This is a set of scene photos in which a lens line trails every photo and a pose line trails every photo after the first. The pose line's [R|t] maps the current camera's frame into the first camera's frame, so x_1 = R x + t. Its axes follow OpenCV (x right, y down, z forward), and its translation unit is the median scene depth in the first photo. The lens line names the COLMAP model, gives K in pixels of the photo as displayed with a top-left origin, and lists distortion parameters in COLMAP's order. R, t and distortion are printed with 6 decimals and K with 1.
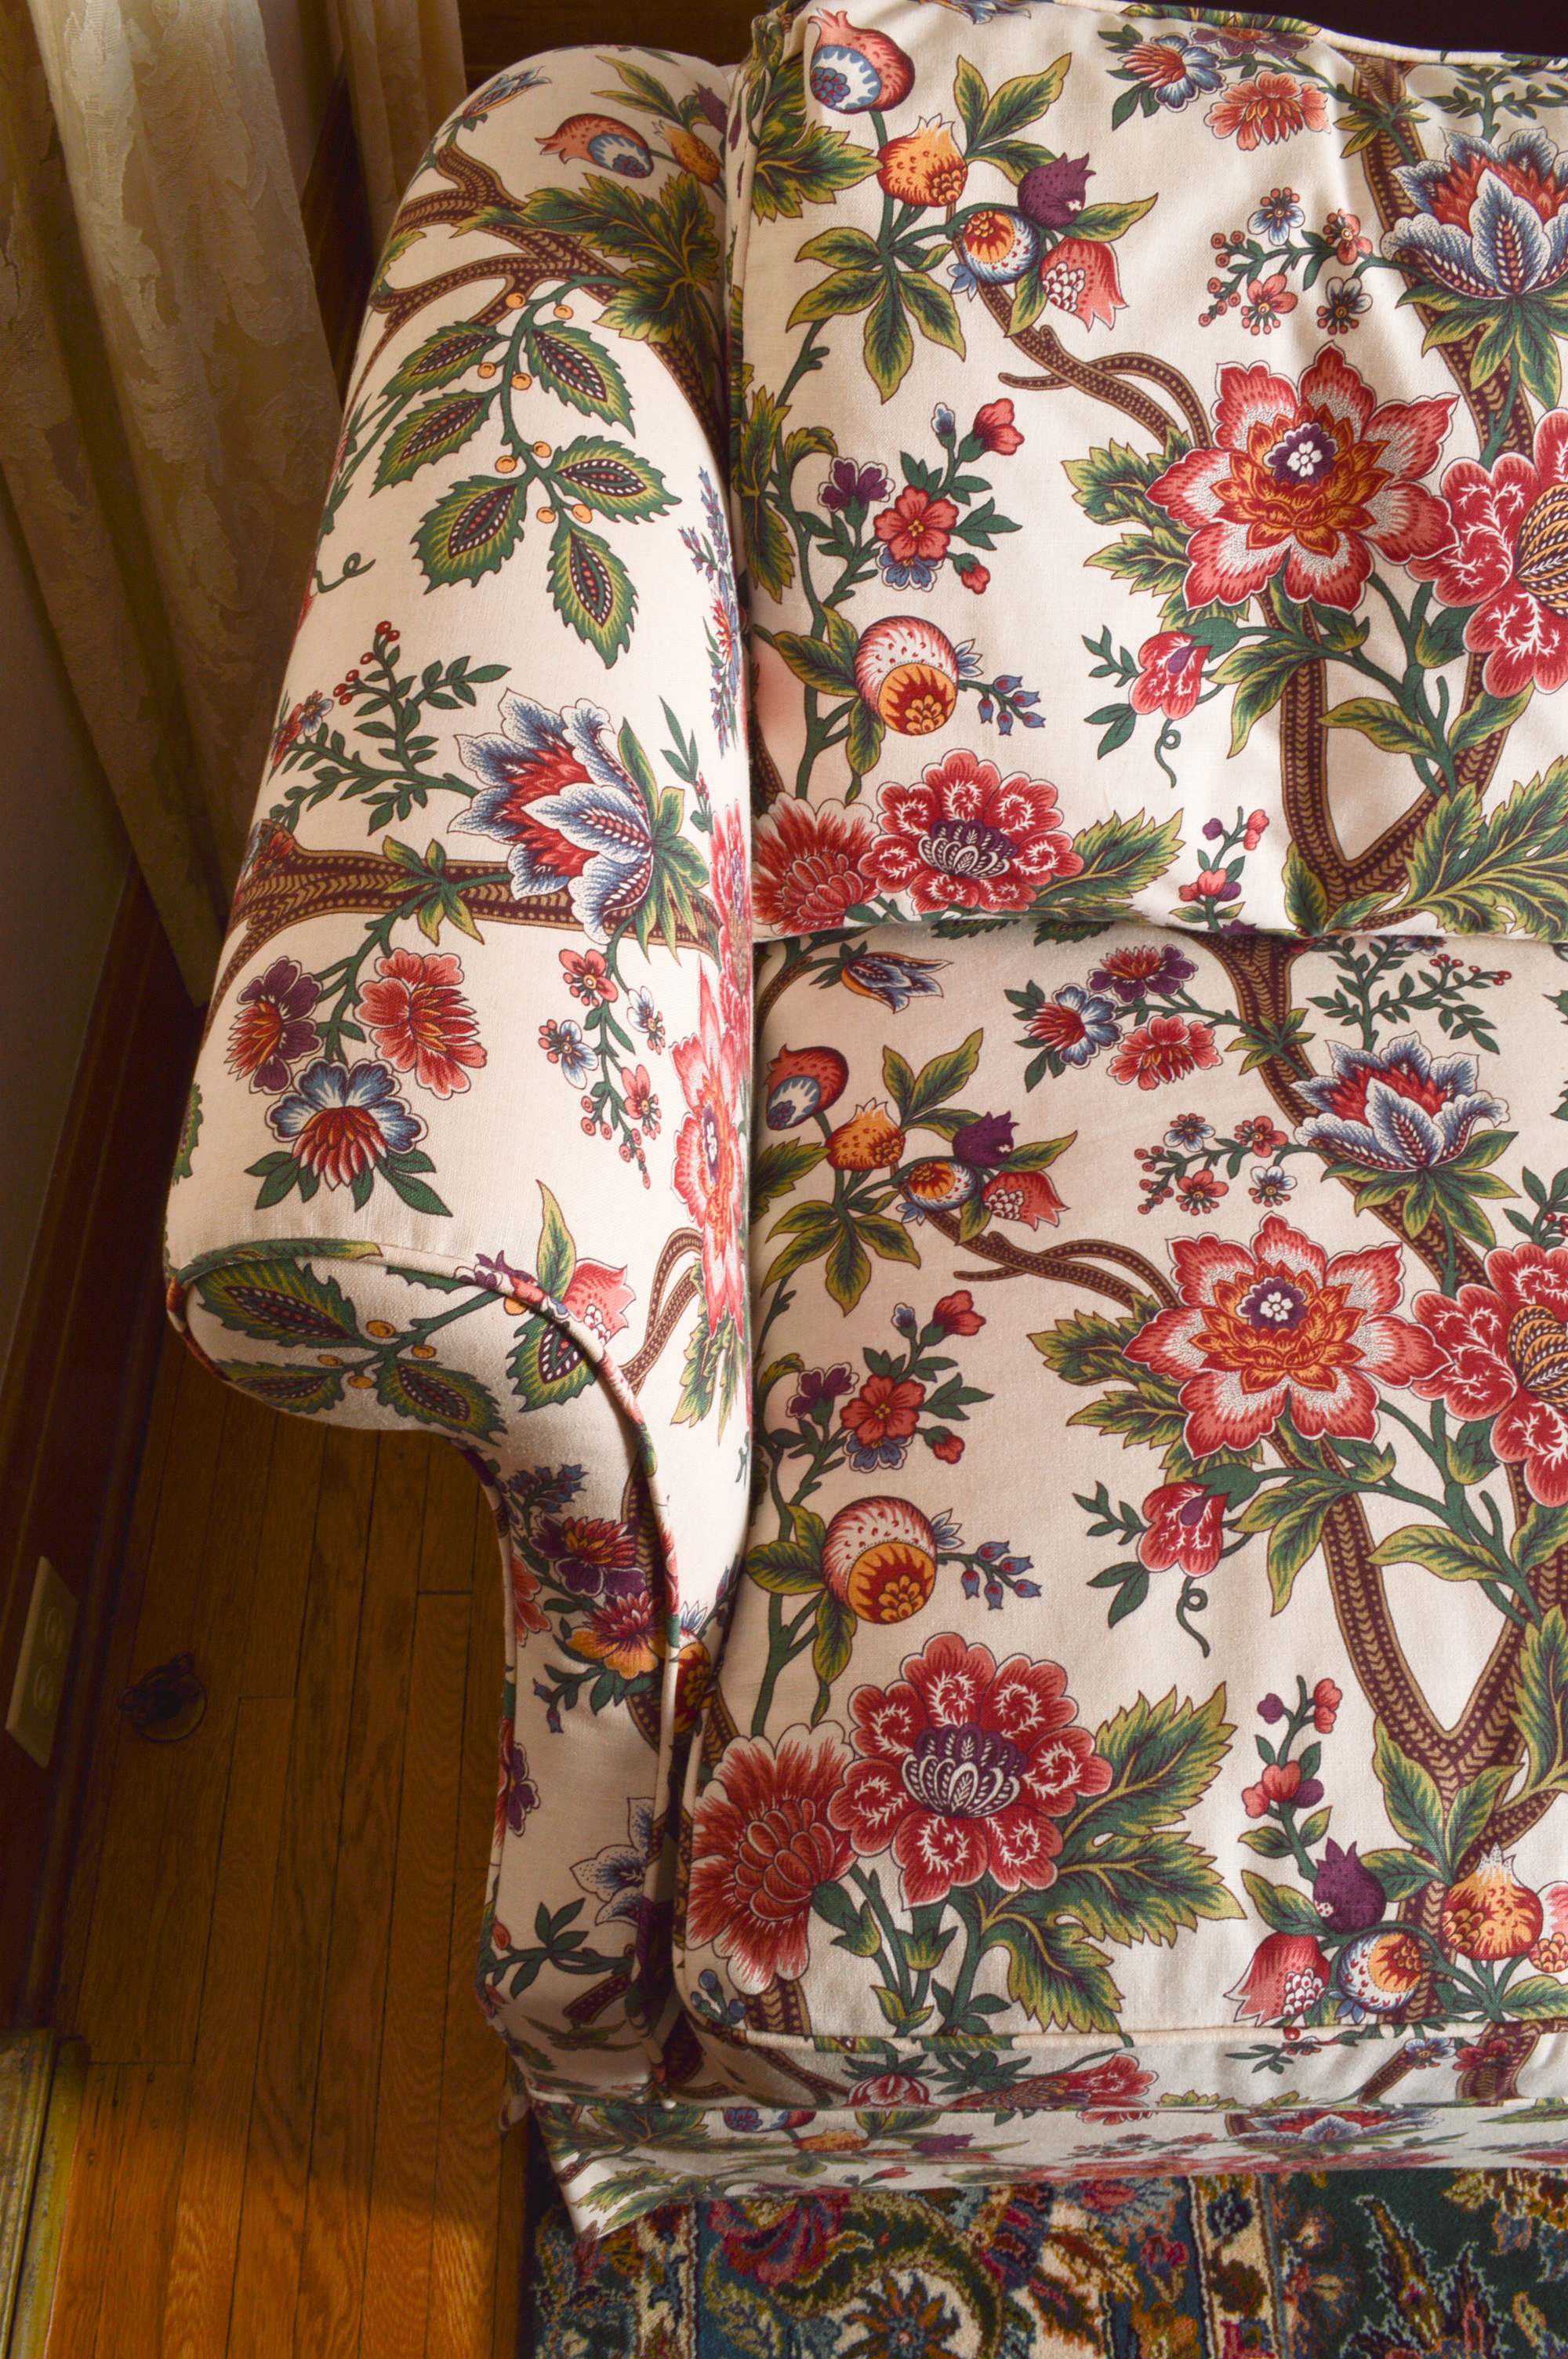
lens RADIAL K [[1874.4, 0, 772.2], [0, 1874.4, 1196.1], [0, 0, 1]] dist [-0.088352, 0.014221]
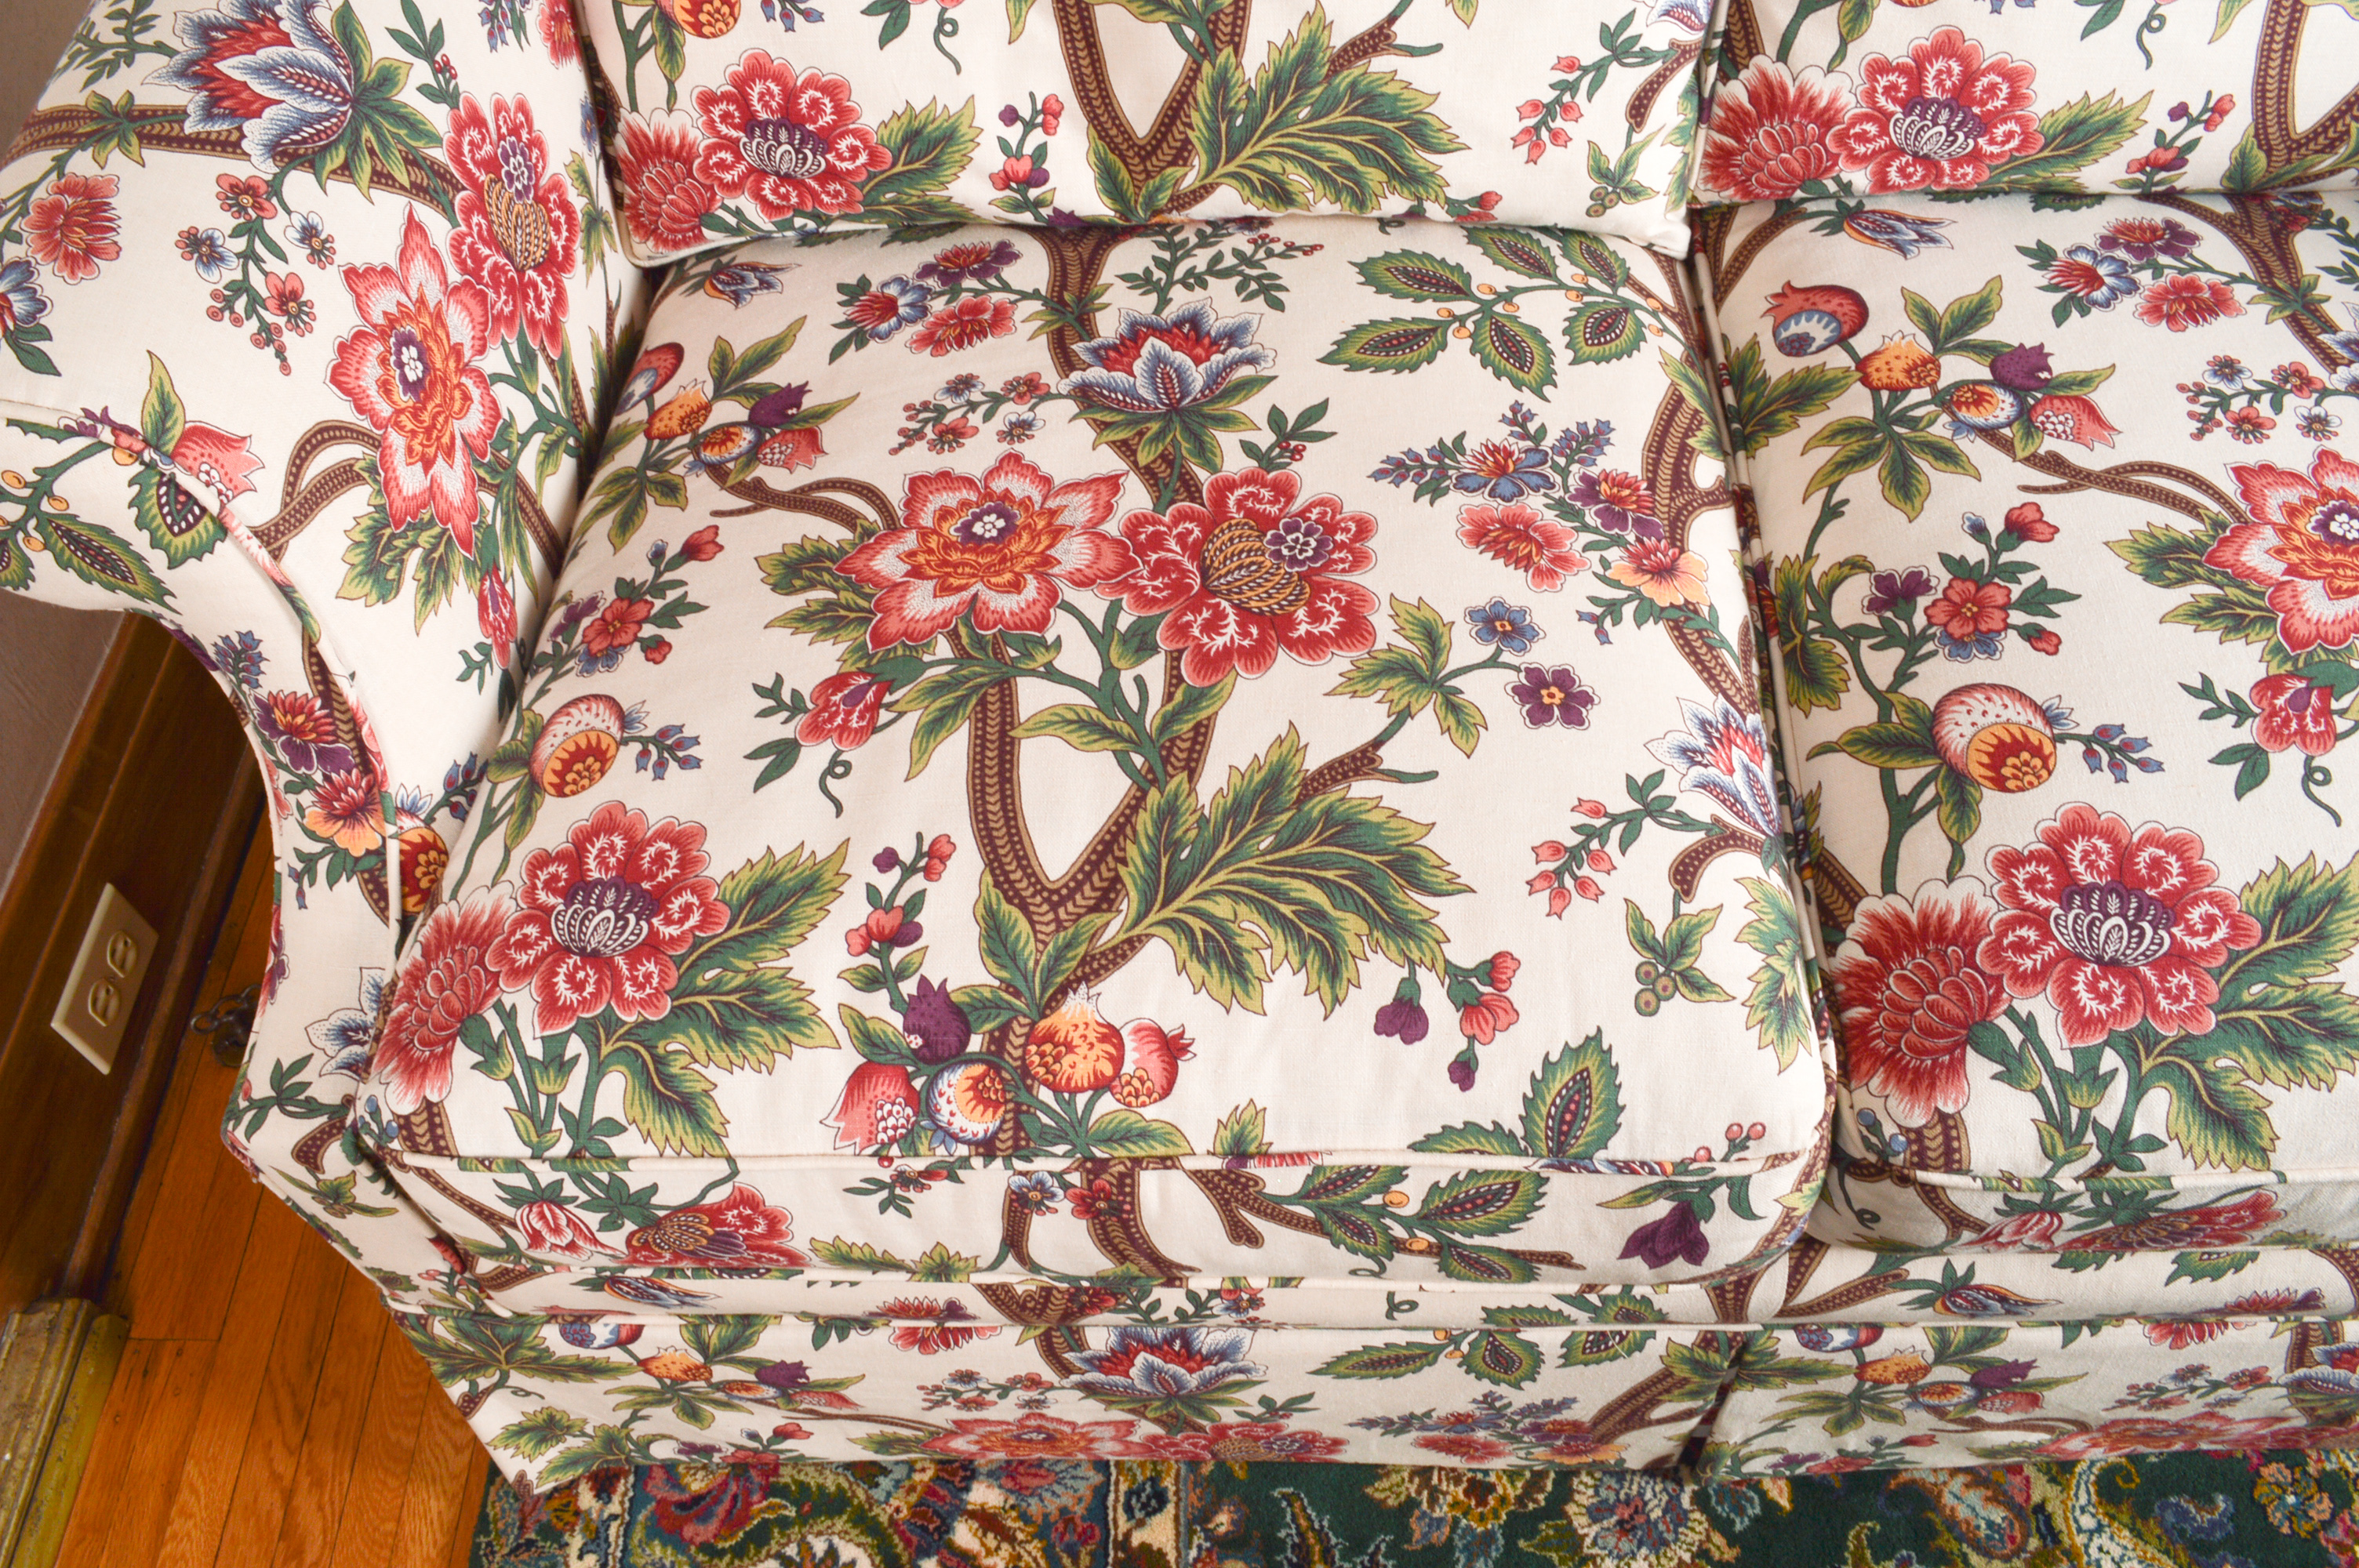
lens RADIAL K [[1874.4, 0, 1165.5], [0, 1874.4, 775.7], [0, 0, 1]] dist [-0.088352, 0.014221]
pose [[0.996094, -0.016380, -0.086770, 0.462367], [0.015438, 0.999815, -0.011517, 0.215815], [0.086943, 0.010133, 0.996162, -0.043927]]
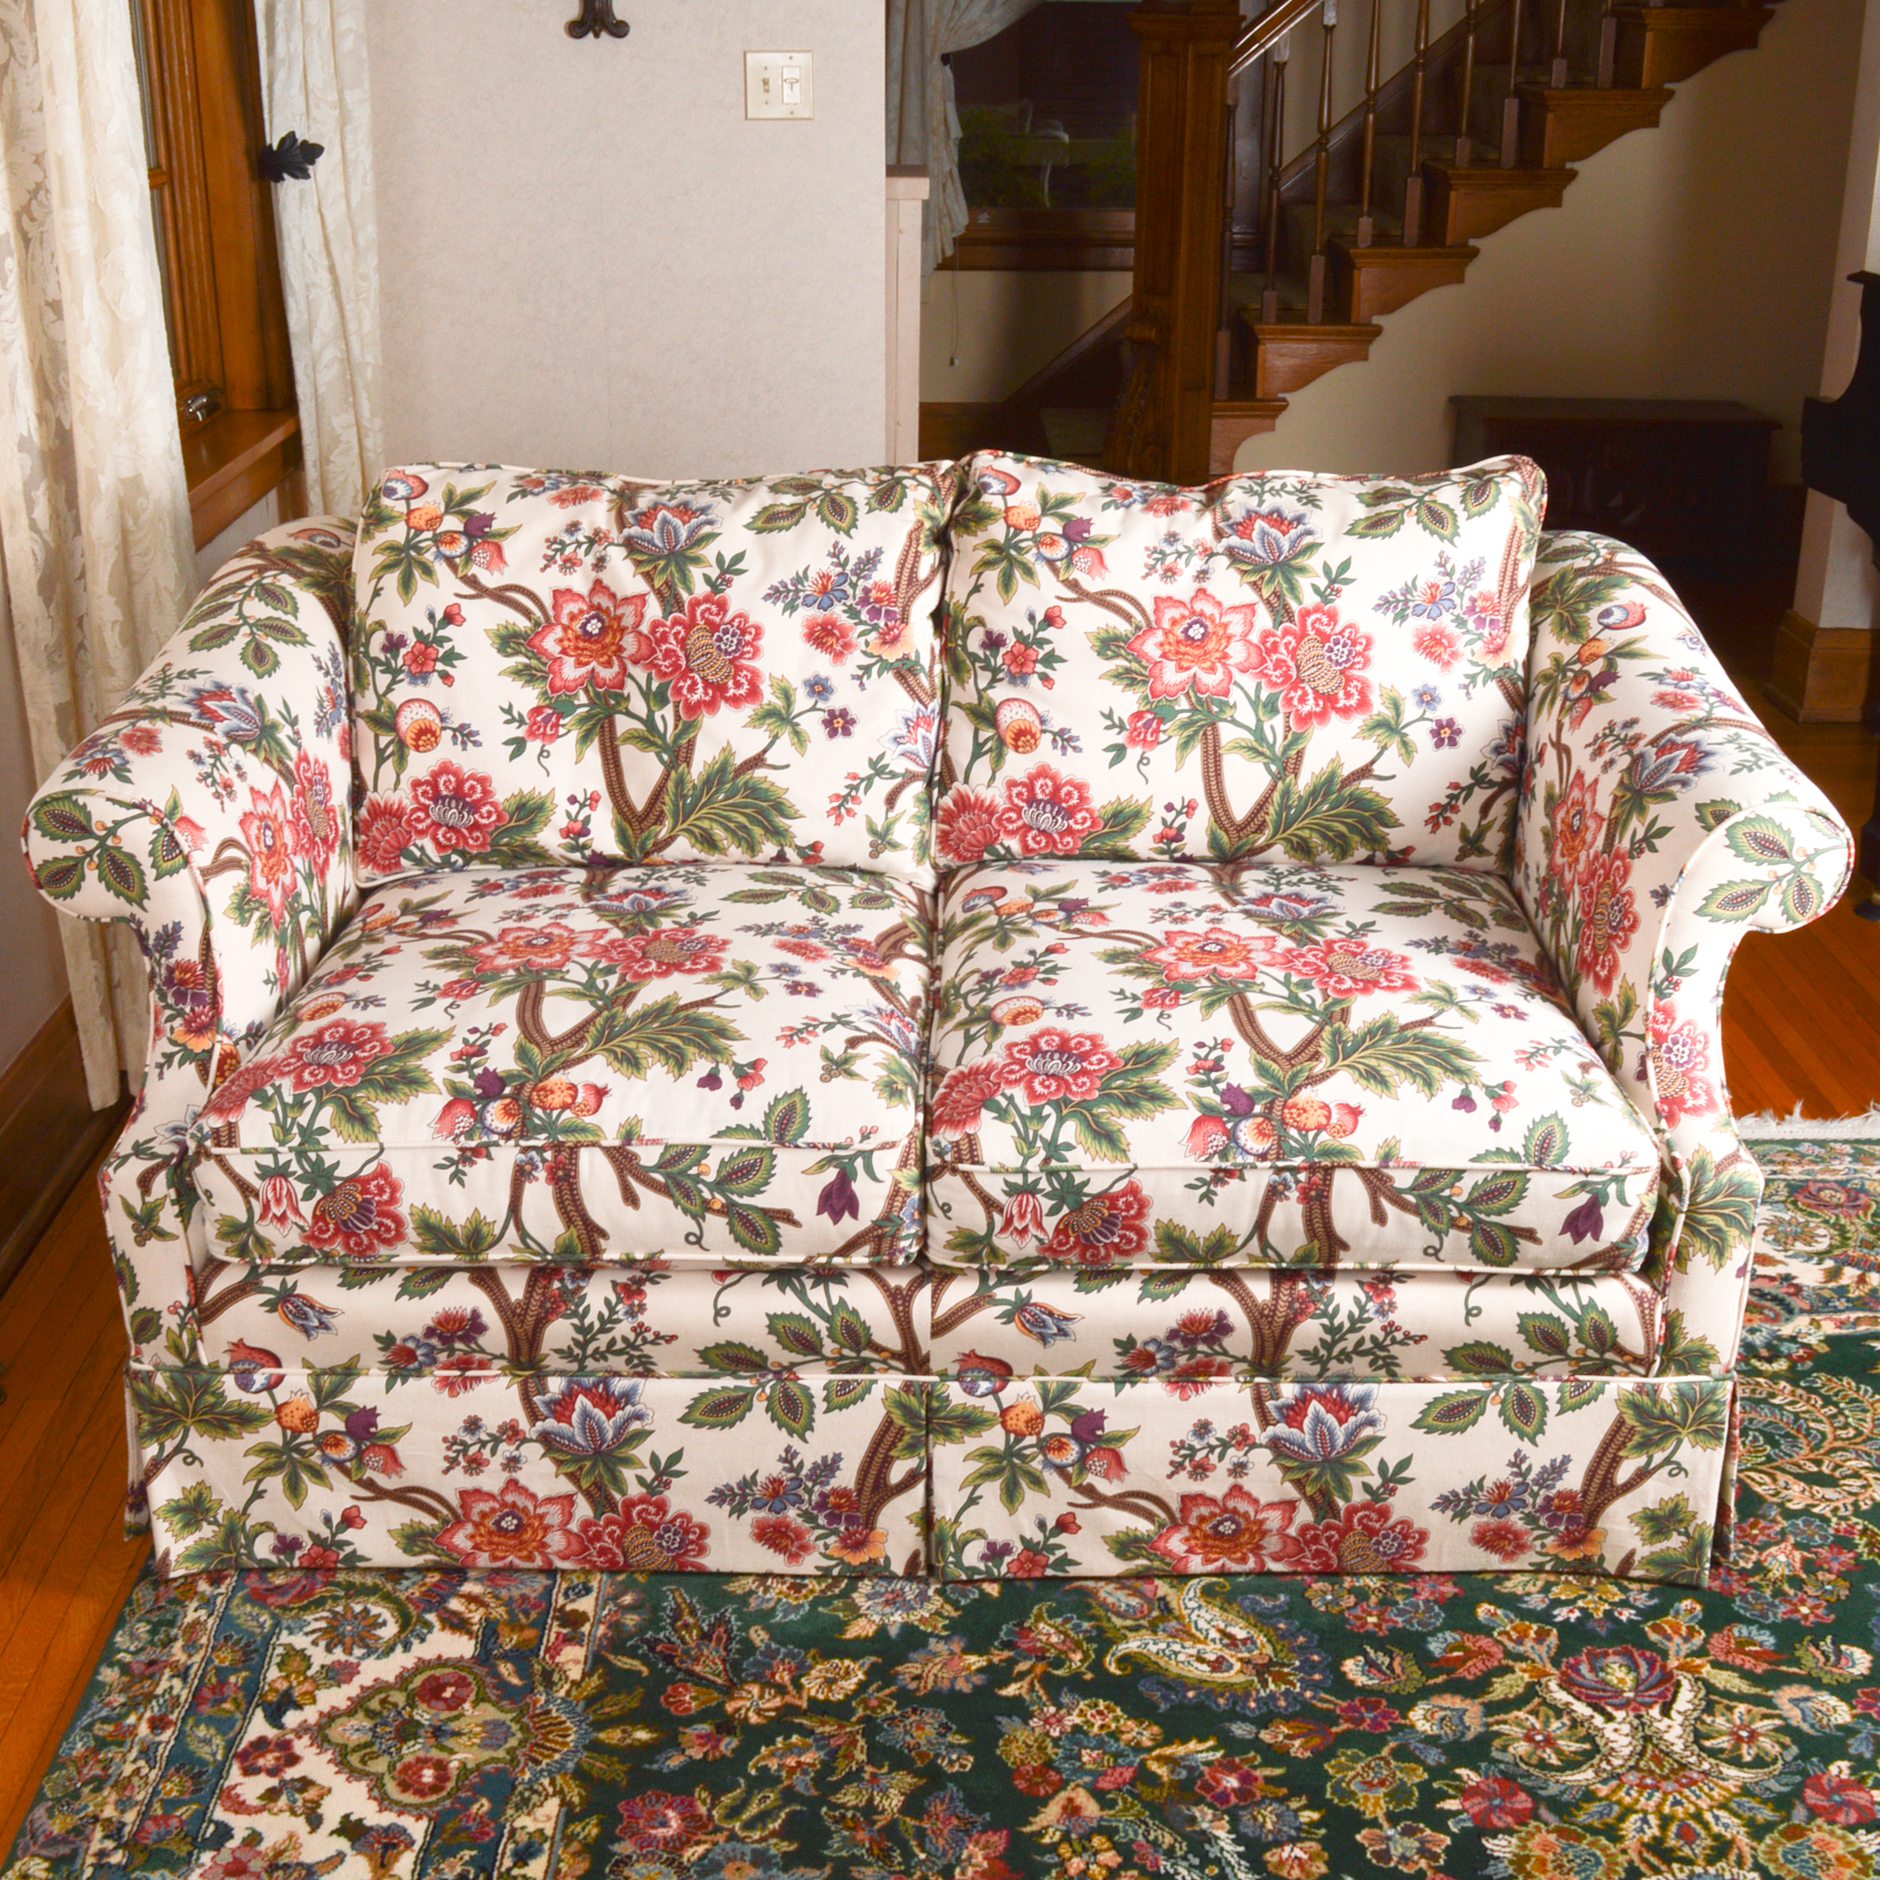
lens RADIAL K [[2407.8, 0, 940.0], [0, 2407.8, 940.0], [0, 0, 1]] dist [-0.074467, -0.031793]
pose [[0.999604, -0.013463, -0.024727, 0.792614], [-0.001784, 0.846213, -0.532843, 1.508275], [0.028098, 0.532675, 0.845853, -1.284769]]
